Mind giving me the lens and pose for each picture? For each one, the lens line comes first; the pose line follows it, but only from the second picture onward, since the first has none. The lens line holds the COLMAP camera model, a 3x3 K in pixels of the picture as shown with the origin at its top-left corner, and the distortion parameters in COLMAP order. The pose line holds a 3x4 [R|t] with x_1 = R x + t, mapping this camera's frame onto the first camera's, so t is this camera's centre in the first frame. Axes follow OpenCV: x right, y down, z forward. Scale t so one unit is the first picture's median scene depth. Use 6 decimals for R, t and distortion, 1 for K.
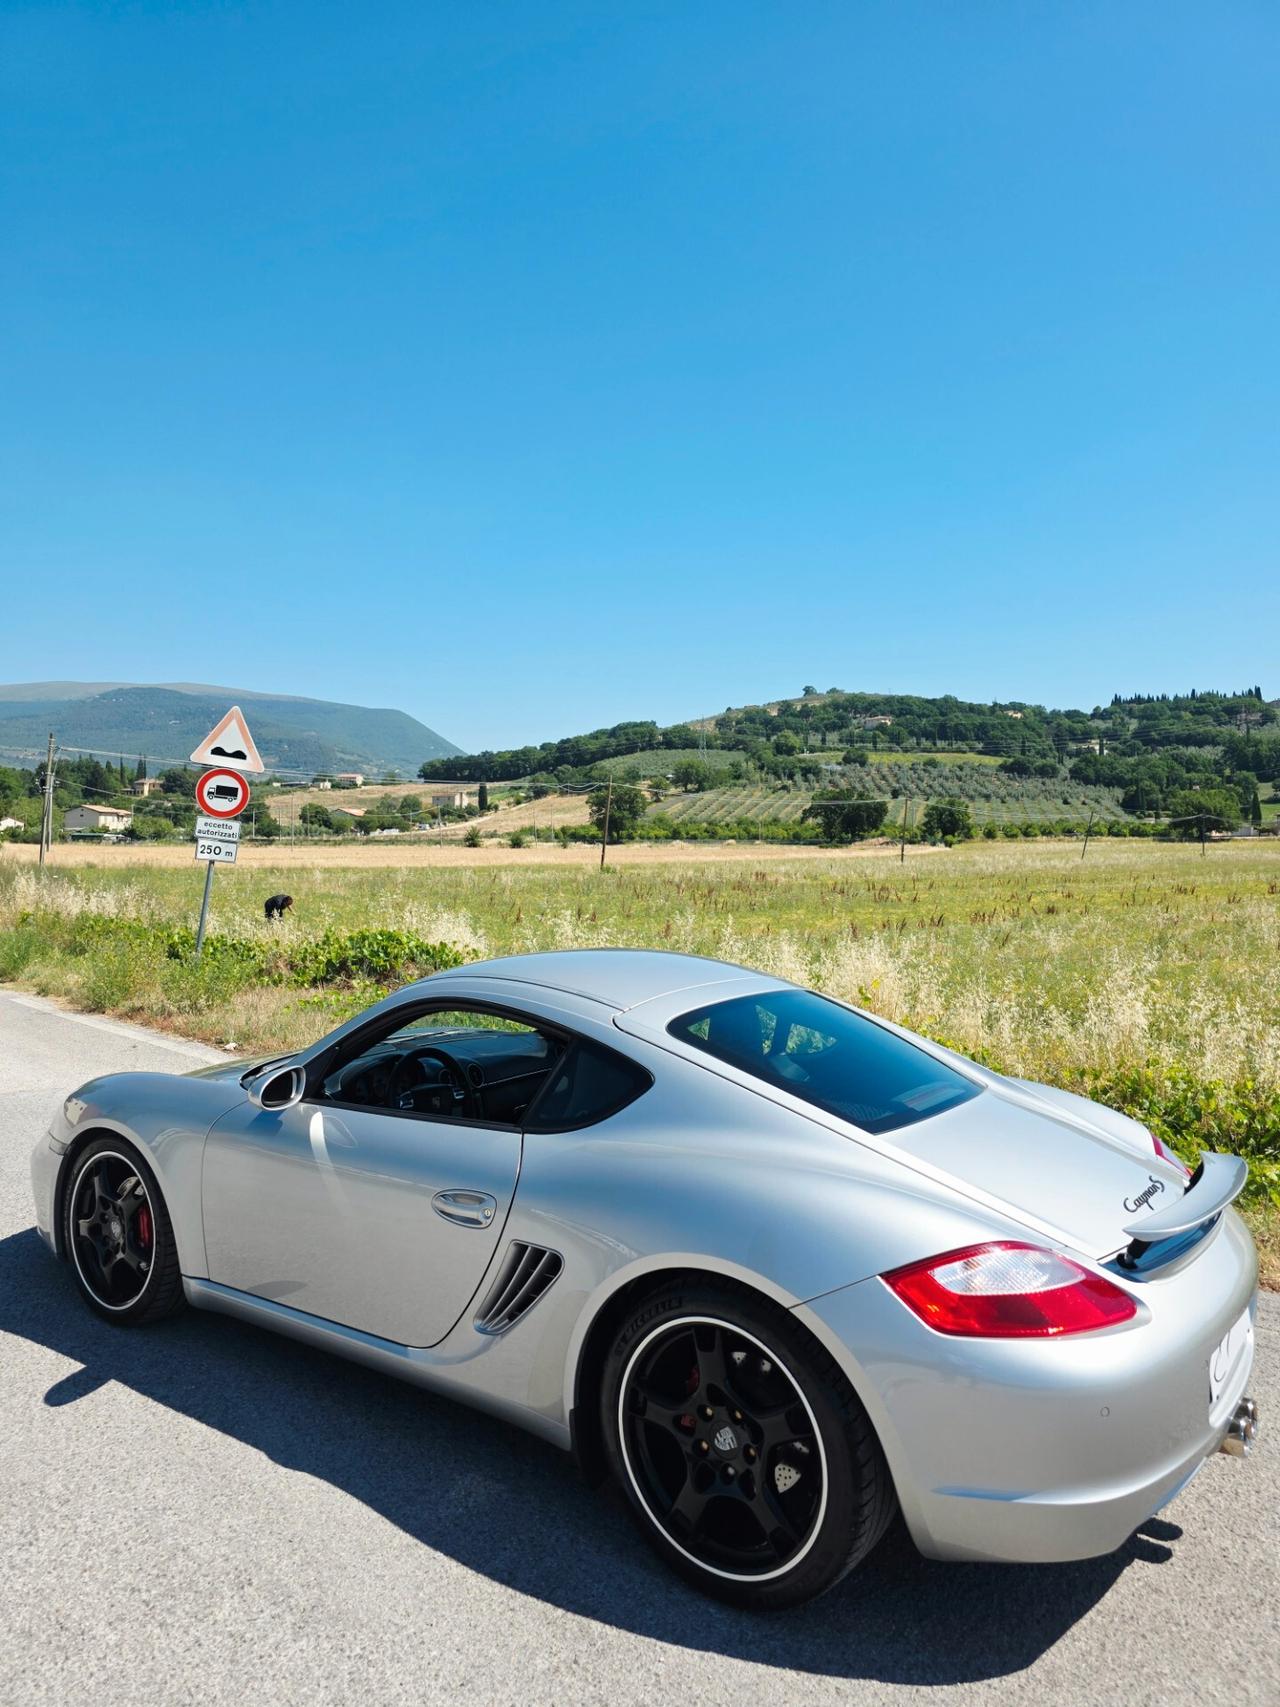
lens RADIAL K [[1147.2, 0, 624.7], [0, 1147.2, 841.8], [0, 0, 1]] dist [0.068383, -0.060039]
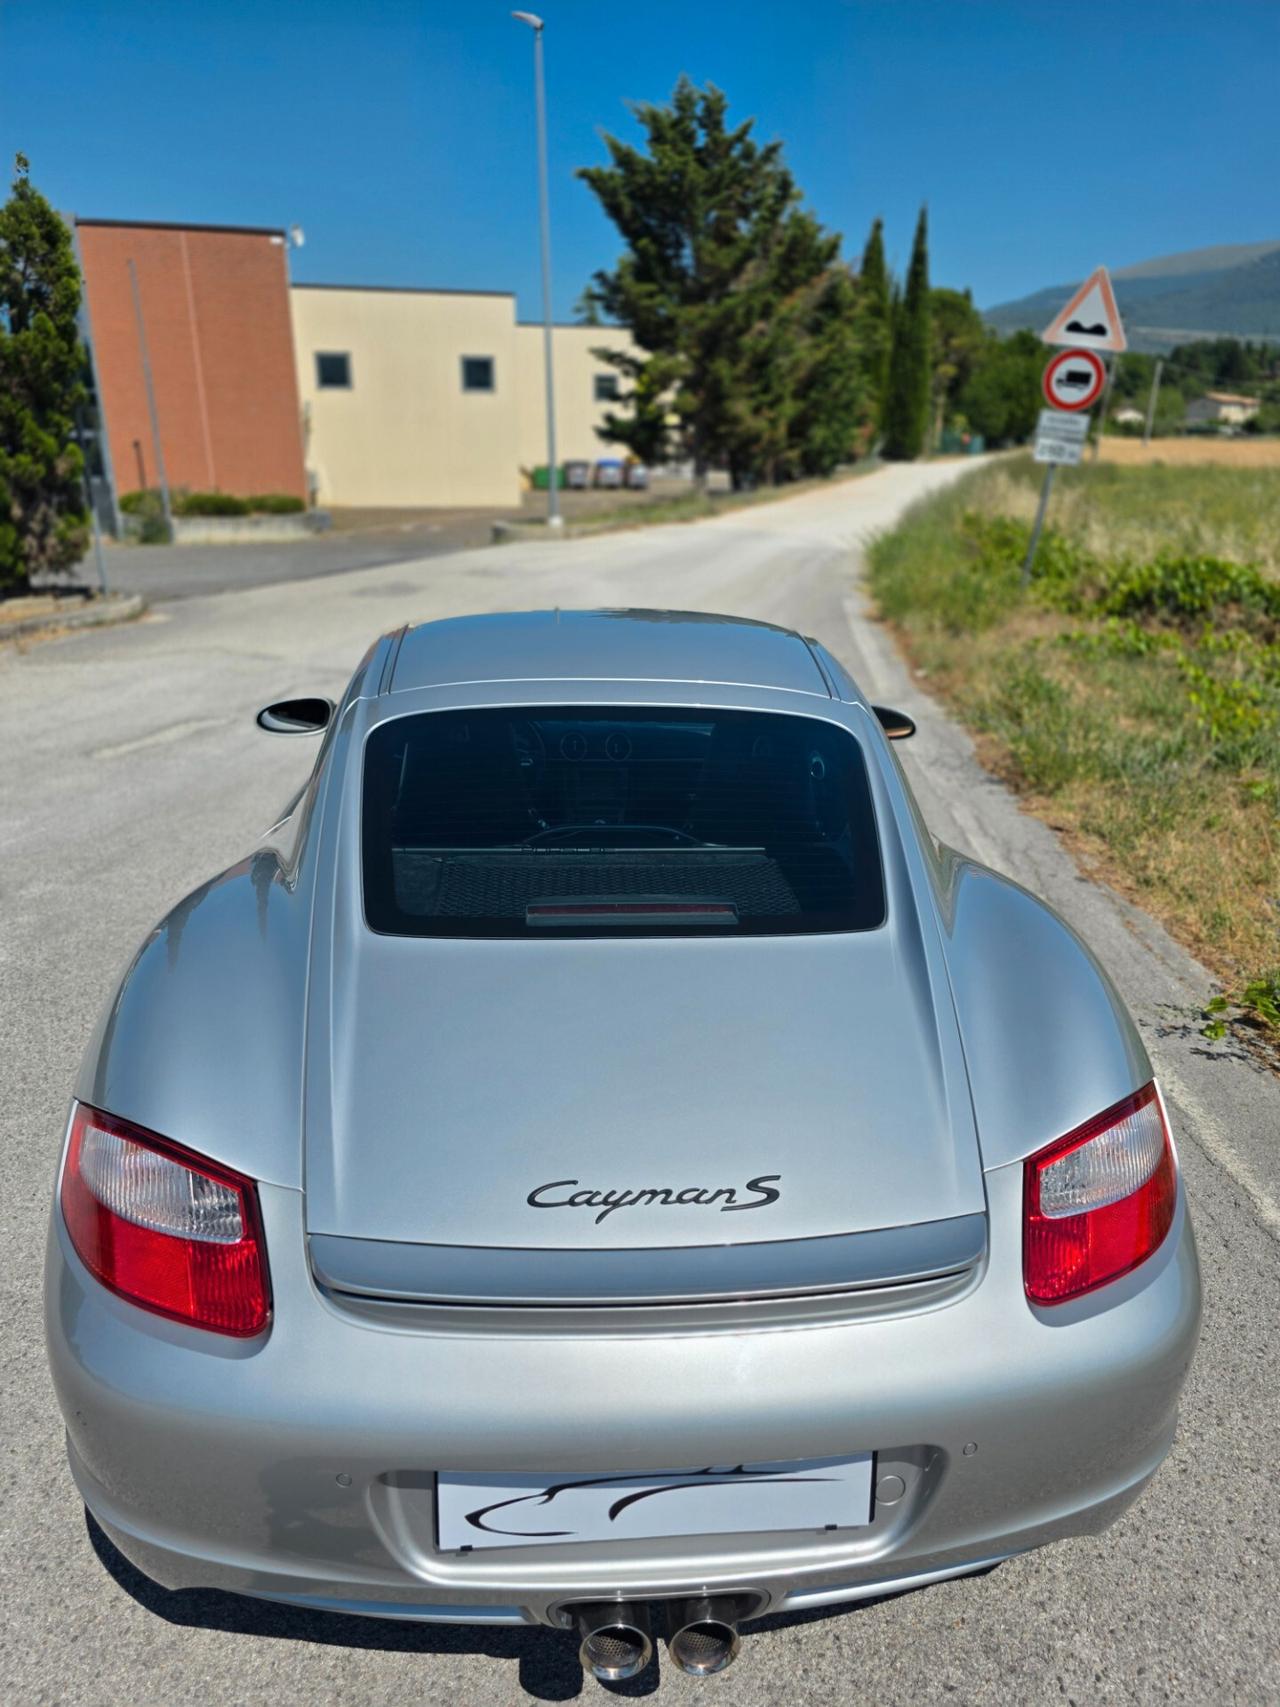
lens RADIAL K [[1162.8, 0, 662.5], [0, 1162.8, 863.4], [0, 0, 1]] dist [0.035850, -0.036528]
pose [[0.648045, 0.262082, -0.715088, 0.051770], [-0.001506, 0.939365, 0.342916, -0.000929], [0.761601, -0.221148, 0.609145, 0.047616]]
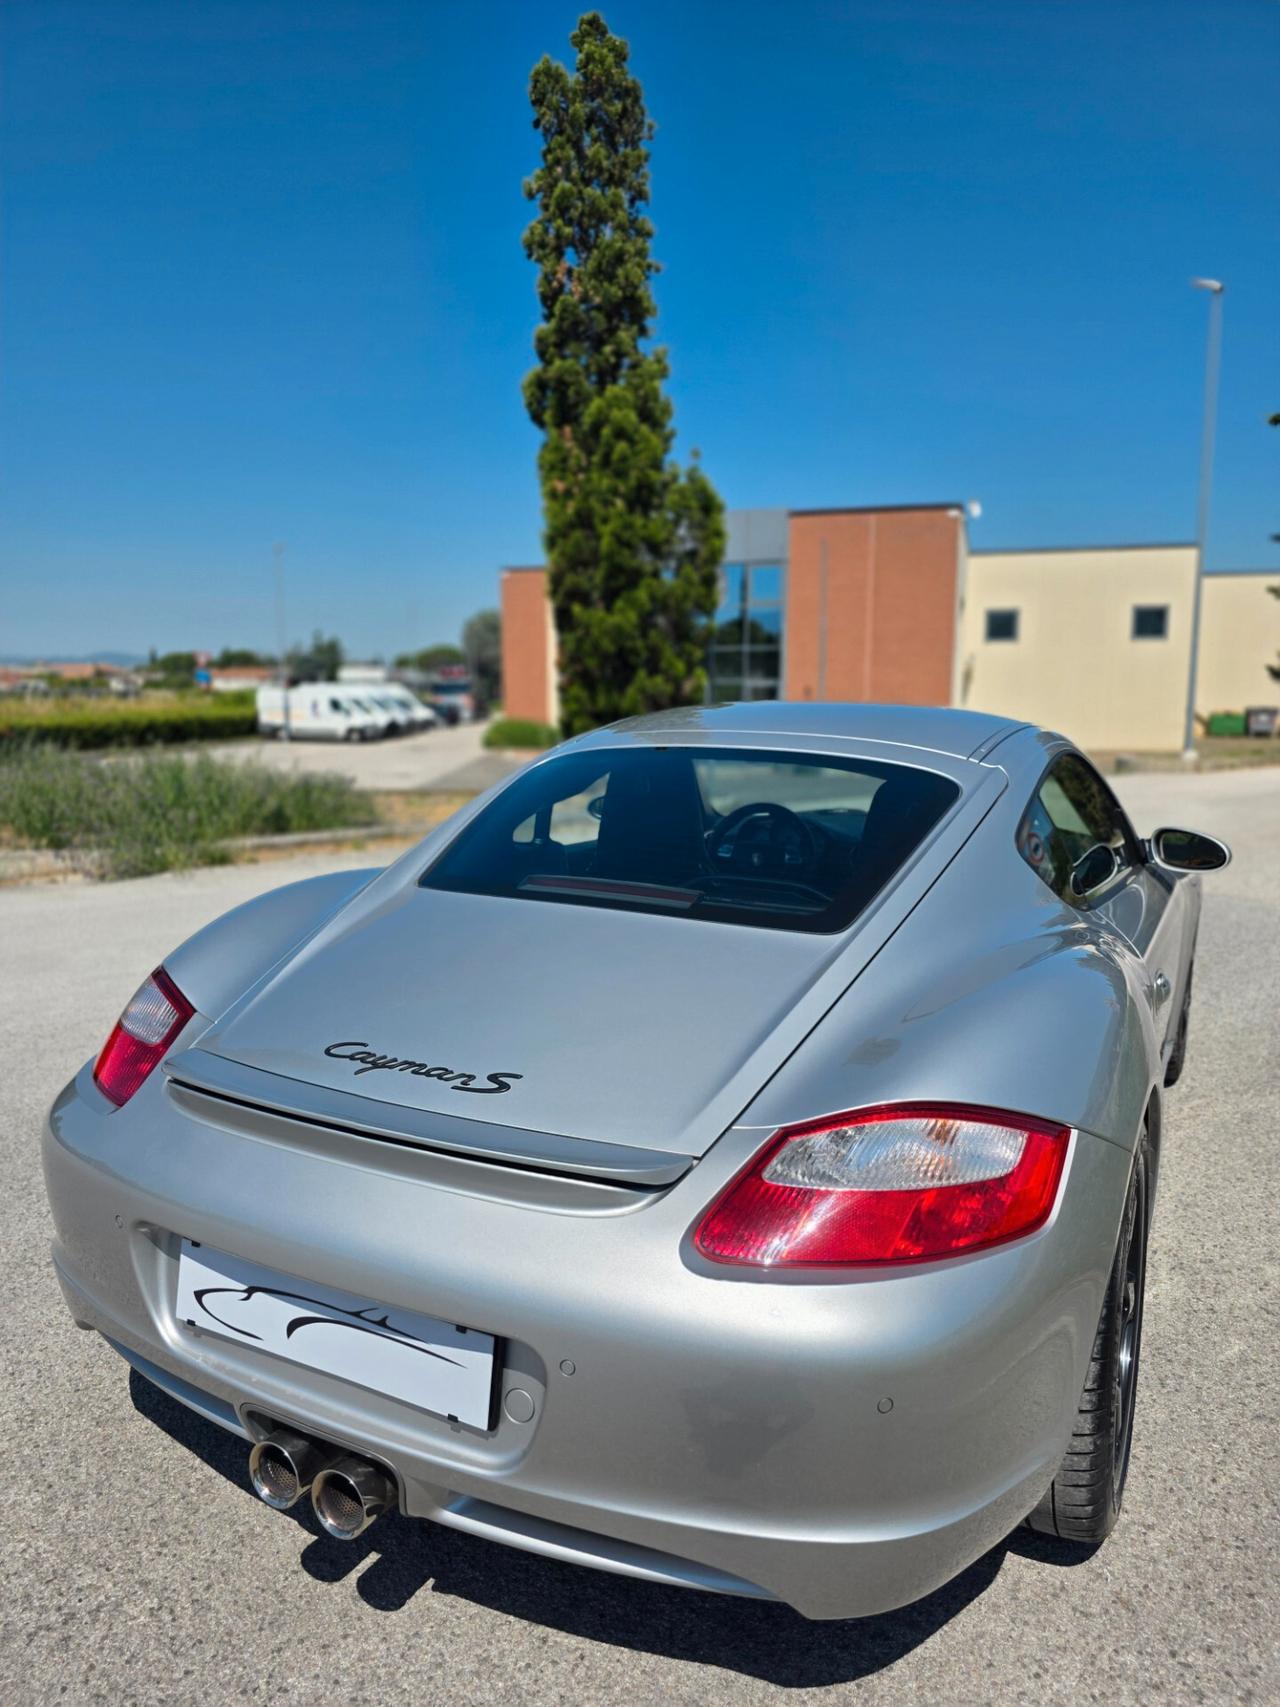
lens RADIAL K [[1162.8, 0, 658.8], [0, 1162.8, 877.2], [0, 0, 1]] dist [0.035850, -0.036528]
pose [[0.134340, 0.144778, -0.980302, 0.066668], [0.008178, 0.989074, 0.147194, 0.008598], [0.990902, -0.027791, 0.131688, 0.069383]]
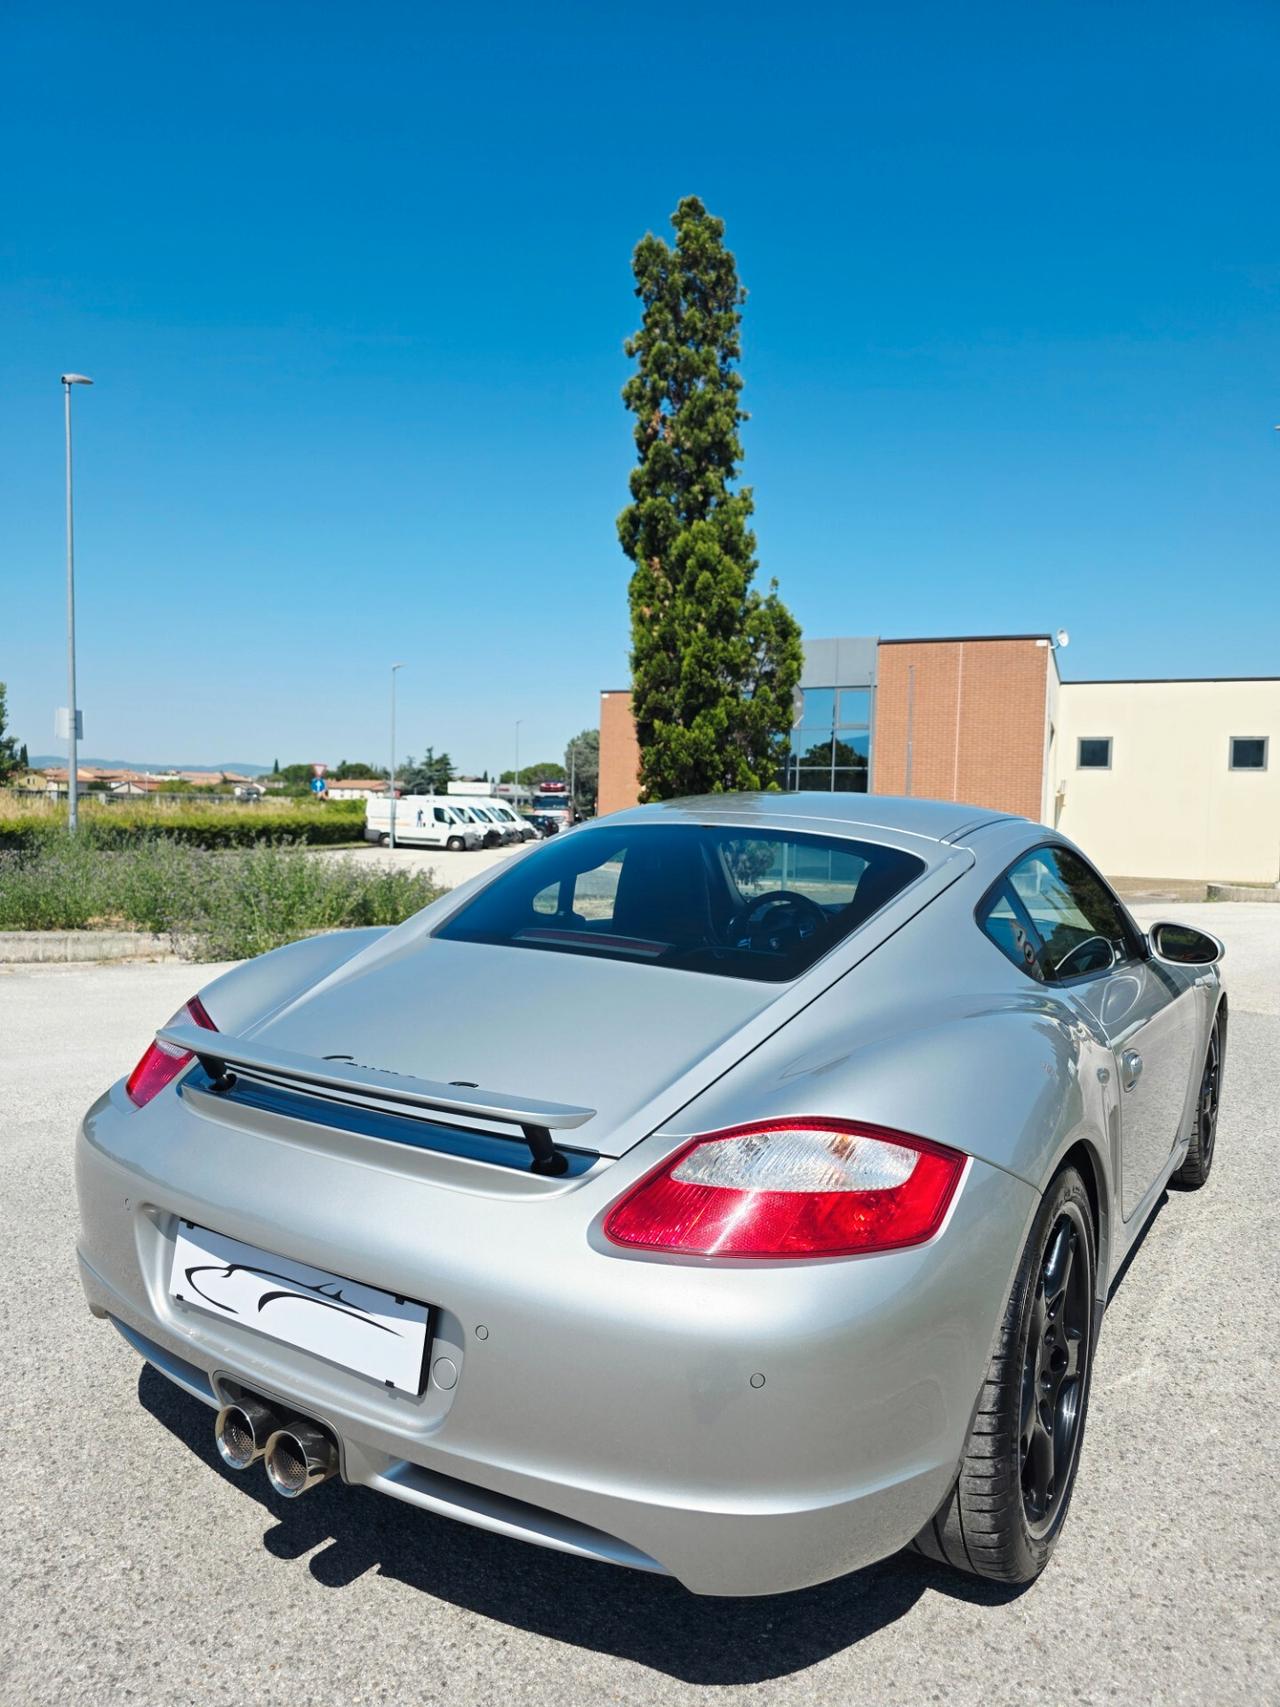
lens RADIAL K [[1162.8, 0, 658.3], [0, 1162.8, 857.1], [0, 0, 1]] dist [0.035850, -0.036528]
pose [[0.050077, 0.029357, -0.998314, 0.072577], [-0.017482, 0.999441, 0.028513, 0.010712], [0.998592, 0.016025, 0.050562, 0.073946]]
